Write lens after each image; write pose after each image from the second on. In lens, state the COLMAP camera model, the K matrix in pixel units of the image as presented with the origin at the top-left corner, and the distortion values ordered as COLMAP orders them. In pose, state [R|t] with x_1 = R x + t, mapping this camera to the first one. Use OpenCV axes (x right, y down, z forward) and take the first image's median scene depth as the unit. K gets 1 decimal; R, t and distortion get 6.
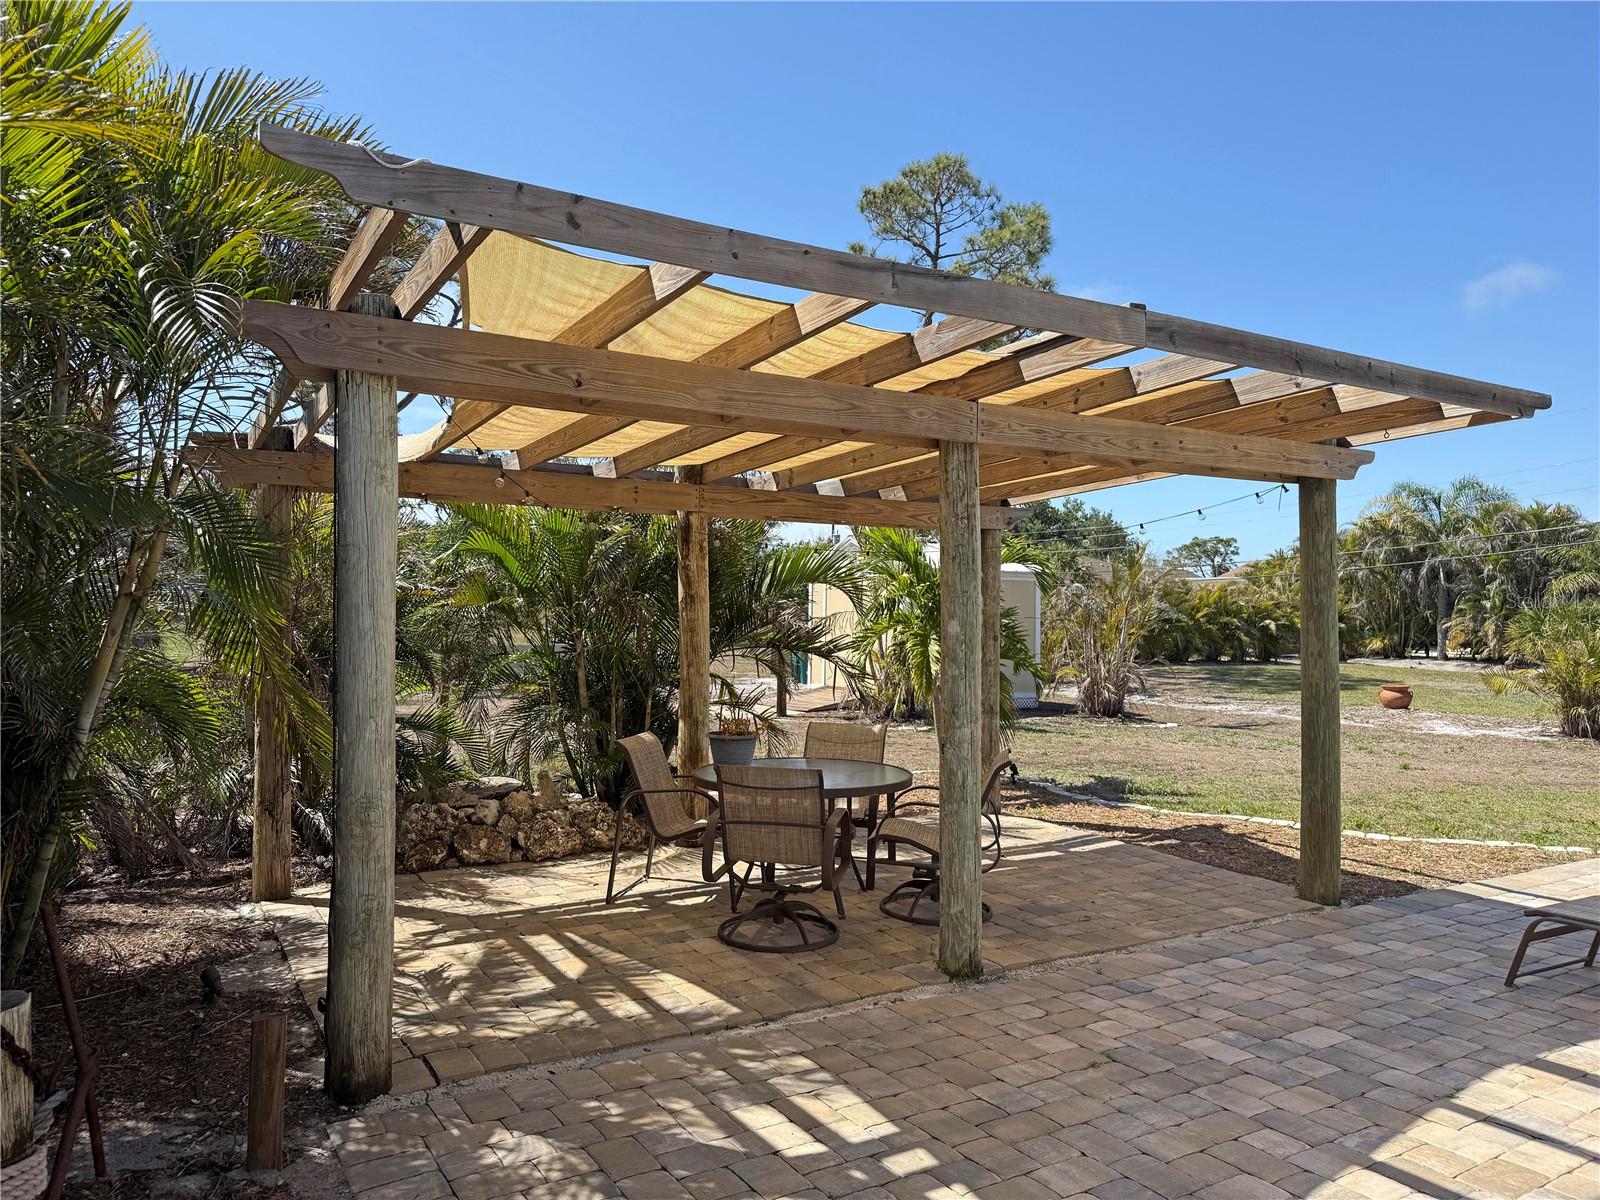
lens RADIAL K [[1111.4, 0, 795.6], [0, 1111.4, 637.8], [0, 0, 1]] dist [0.062486, -0.076035]
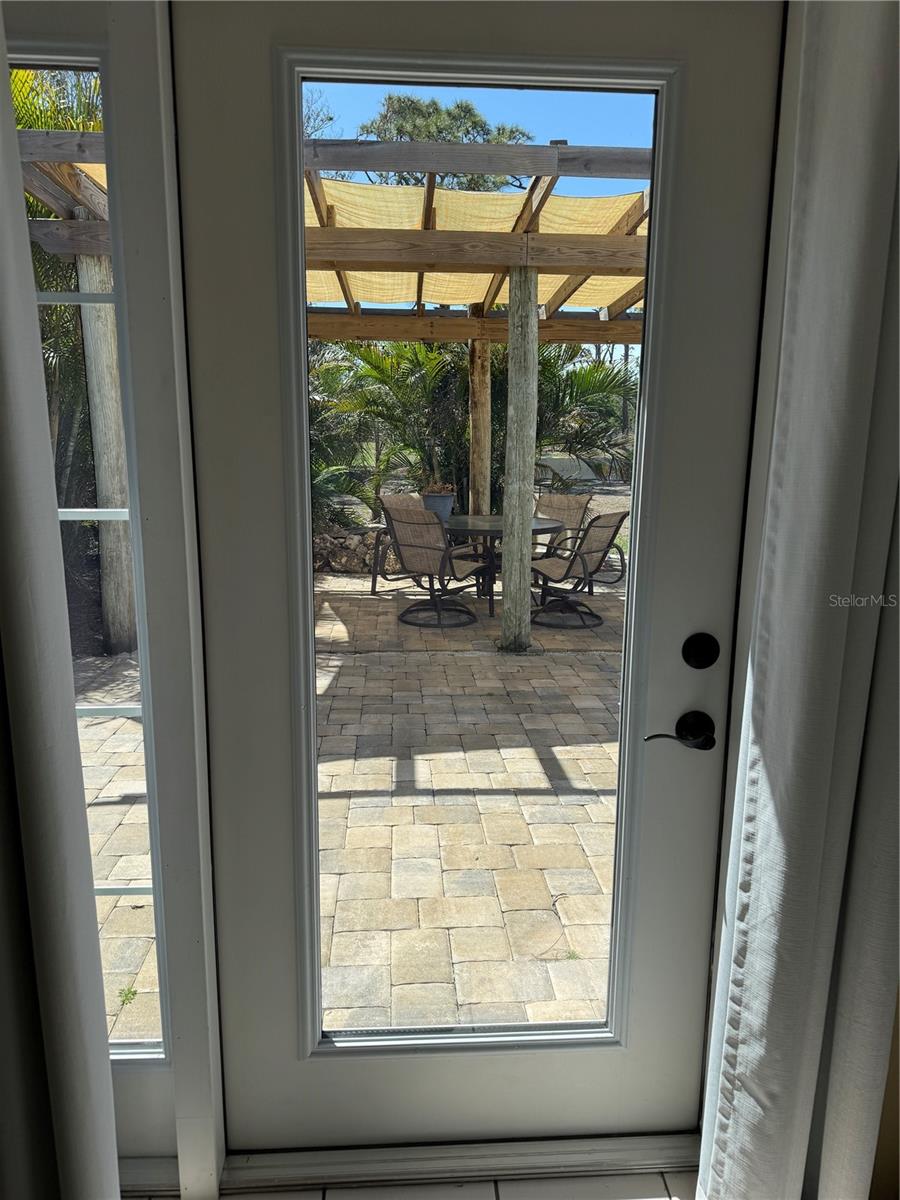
lens RADIAL K [[833.5, 0, 450.6], [0, 833.5, 605.8], [0, 0, 1]] dist [0.062486, -0.076035]
pose [[0.888487, 0.089679, -0.450055, 0.570885], [-0.011768, 0.984849, 0.173012, 0.054632], [0.458752, -0.148423, 0.876081, 0.006213]]
